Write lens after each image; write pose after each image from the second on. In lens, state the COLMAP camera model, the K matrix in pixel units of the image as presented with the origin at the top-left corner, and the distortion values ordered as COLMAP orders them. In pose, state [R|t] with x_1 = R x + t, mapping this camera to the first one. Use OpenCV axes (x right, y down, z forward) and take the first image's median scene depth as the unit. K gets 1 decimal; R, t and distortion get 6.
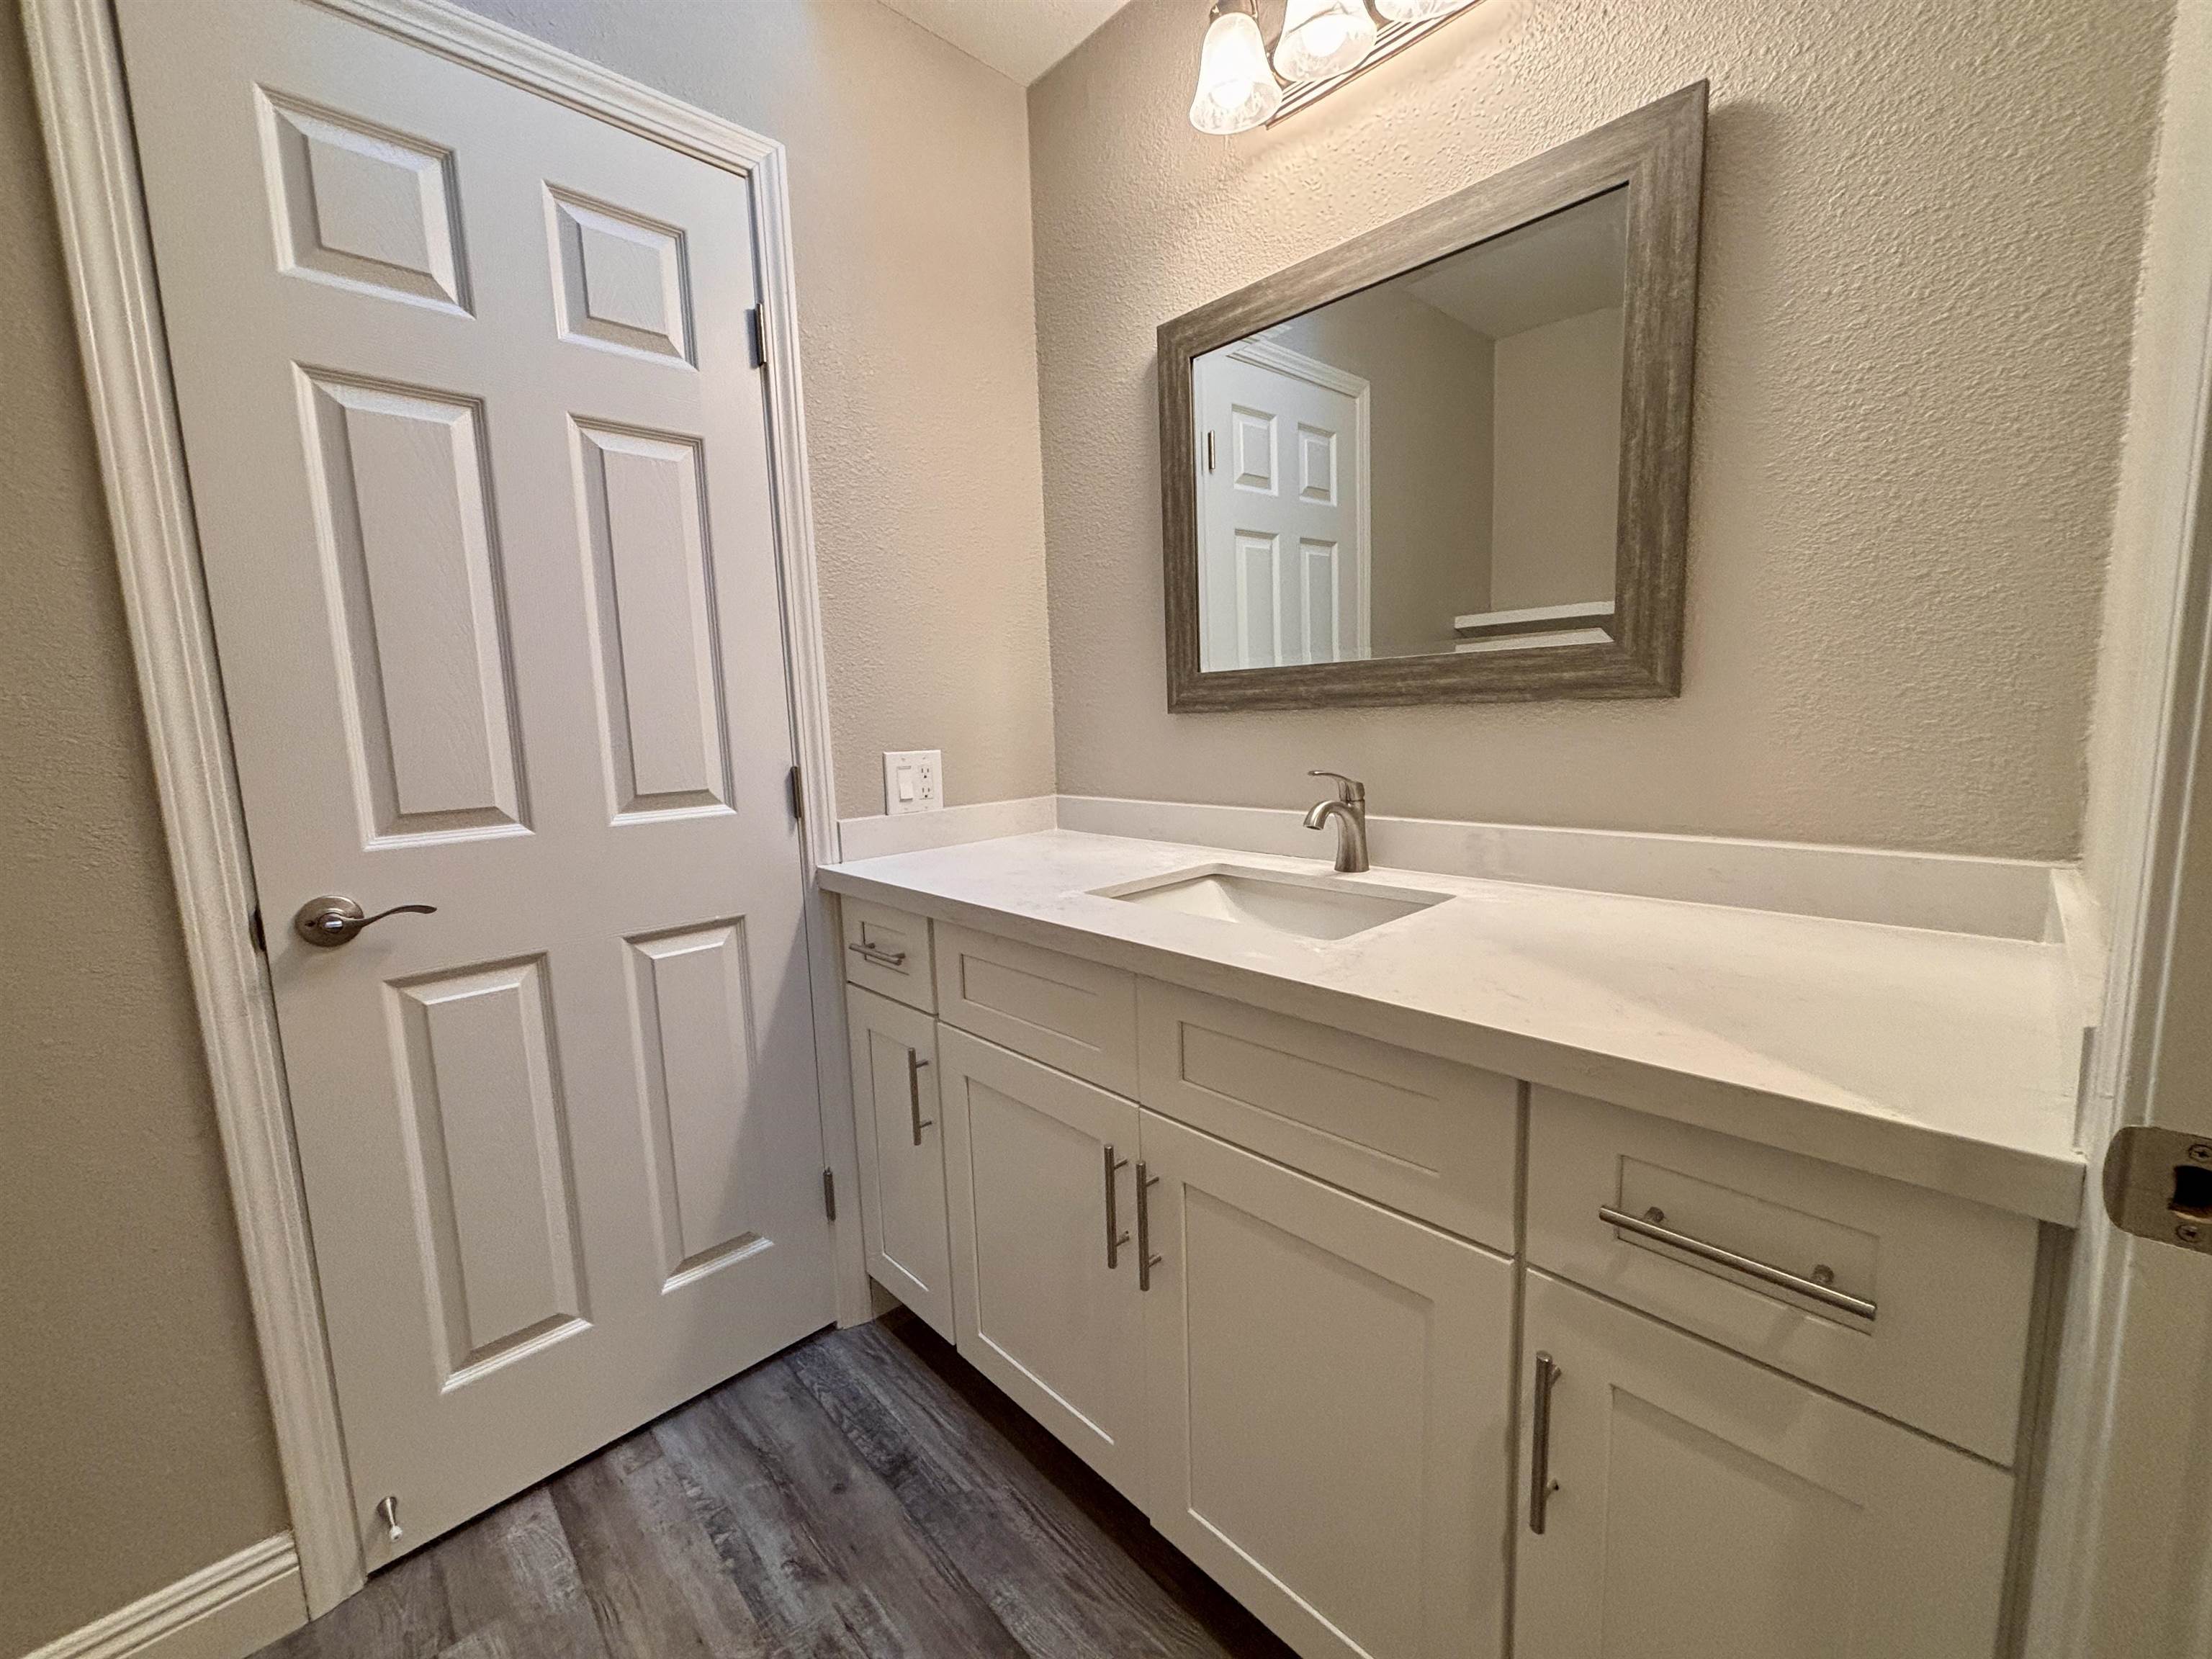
lens RADIAL K [[884.7, 0, 1080.1], [0, 884.7, 841.0], [0, 0, 1]] dist [0.000717, 0.000257]
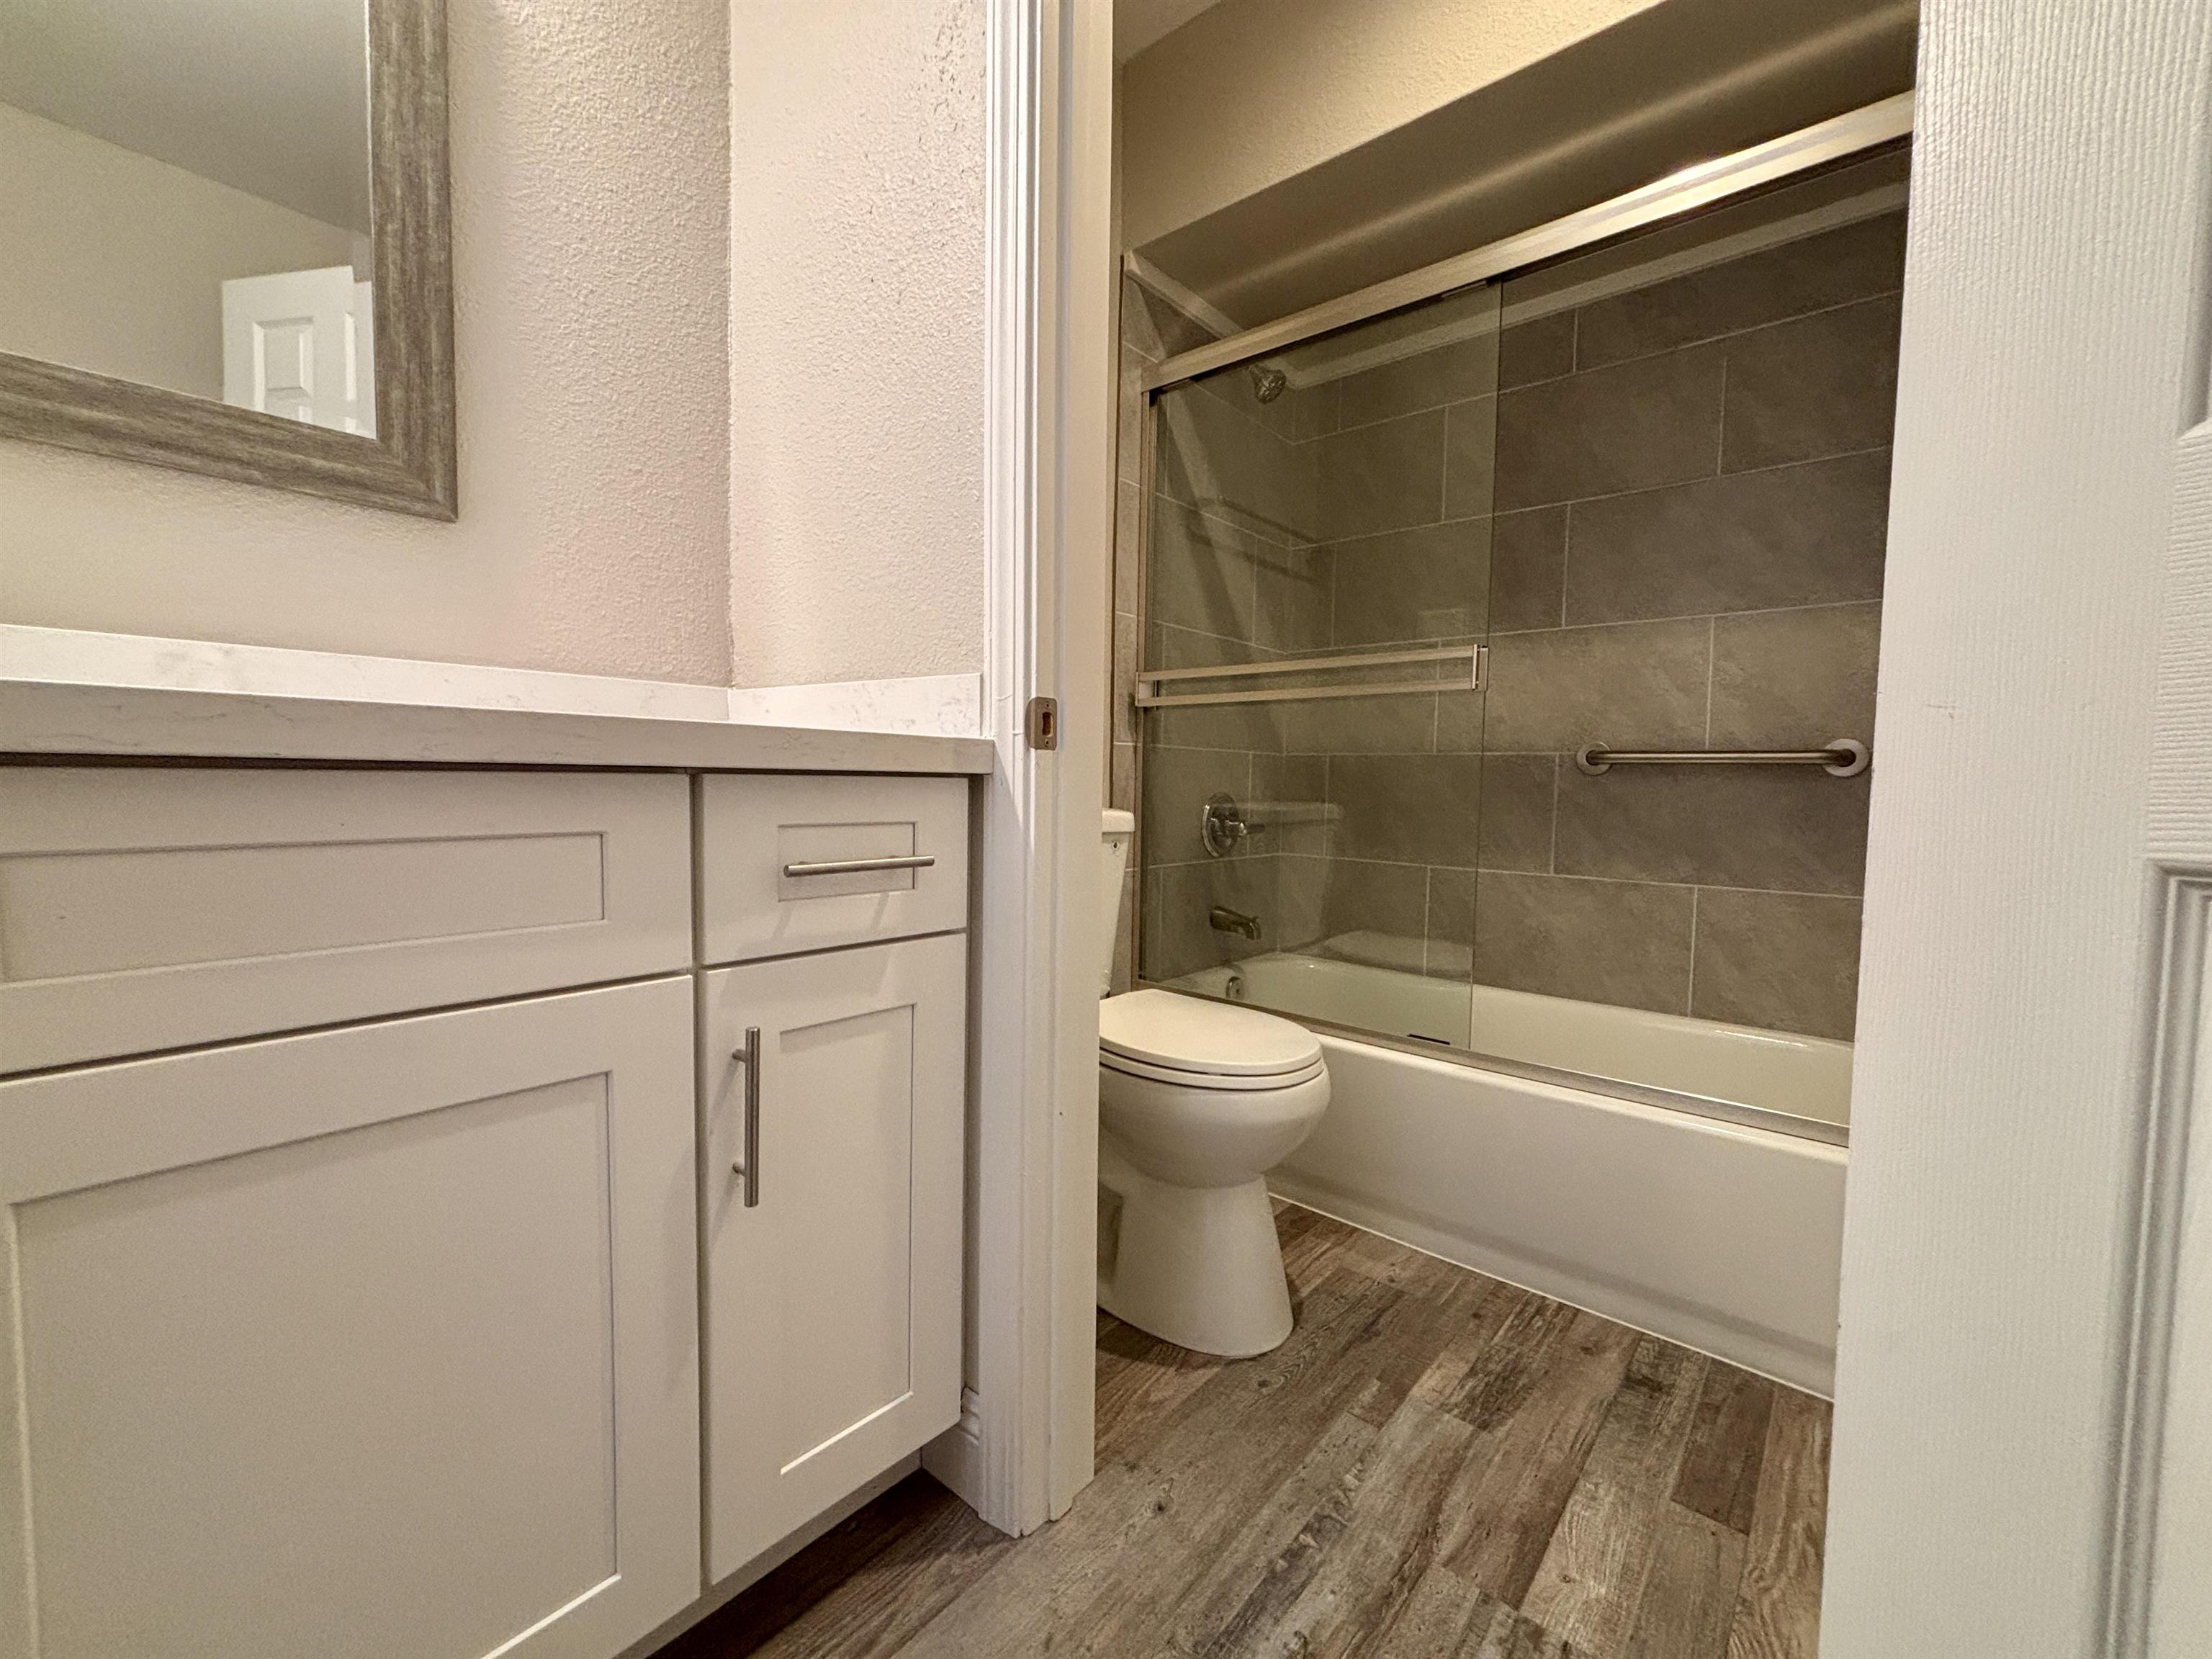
lens RADIAL K [[885.0, 0, 1112.8], [0, 885.0, 834.1], [0, 0, 1]] dist [0.006391, -0.000086]
pose [[-0.112039, -0.033495, 0.993139, -0.341790], [0.115570, 0.992210, 0.046502, 0.187881], [-0.986960, 0.119987, -0.107295, 0.353224]]
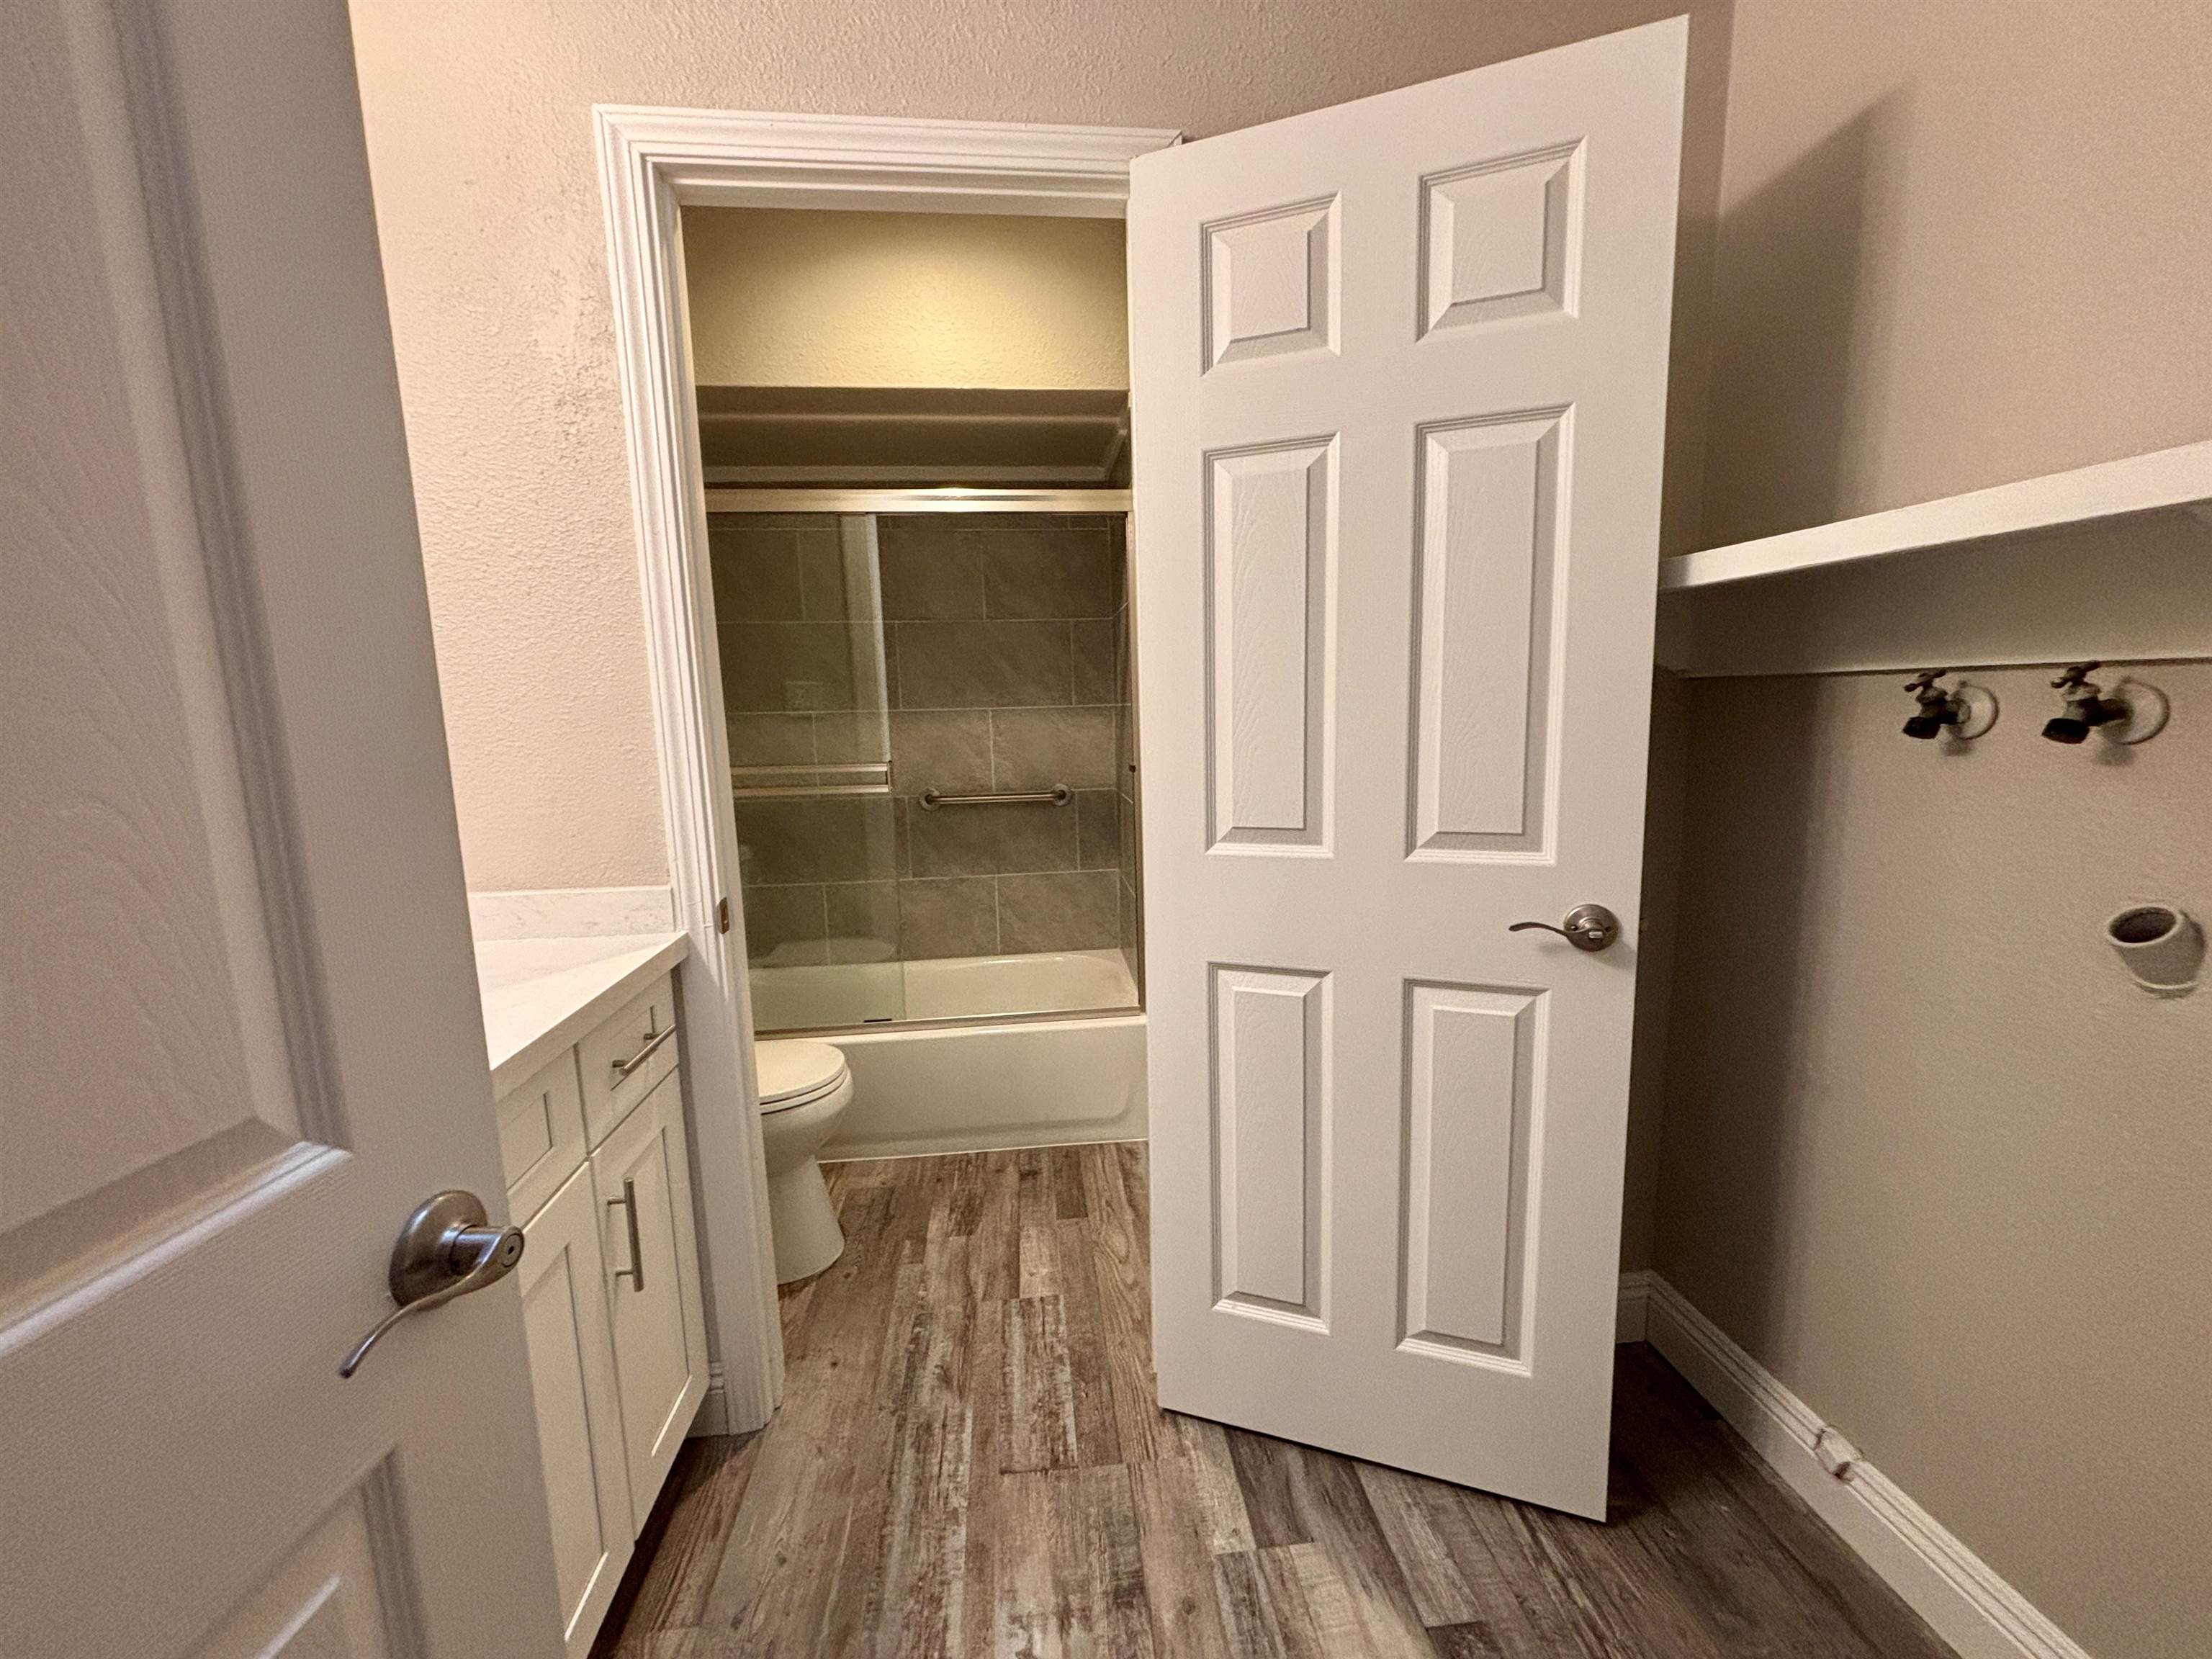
lens RADIAL K [[878.3, 0, 1106.0], [0, 878.3, 829.5], [0, 0, 1]] dist [0.000500, 0.000193]
pose [[-0.796286, -0.036585, 0.603813, -0.624945], [0.125873, 0.966300, 0.224545, -0.148711], [-0.591680, 0.254806, -0.764846, 0.827134]]
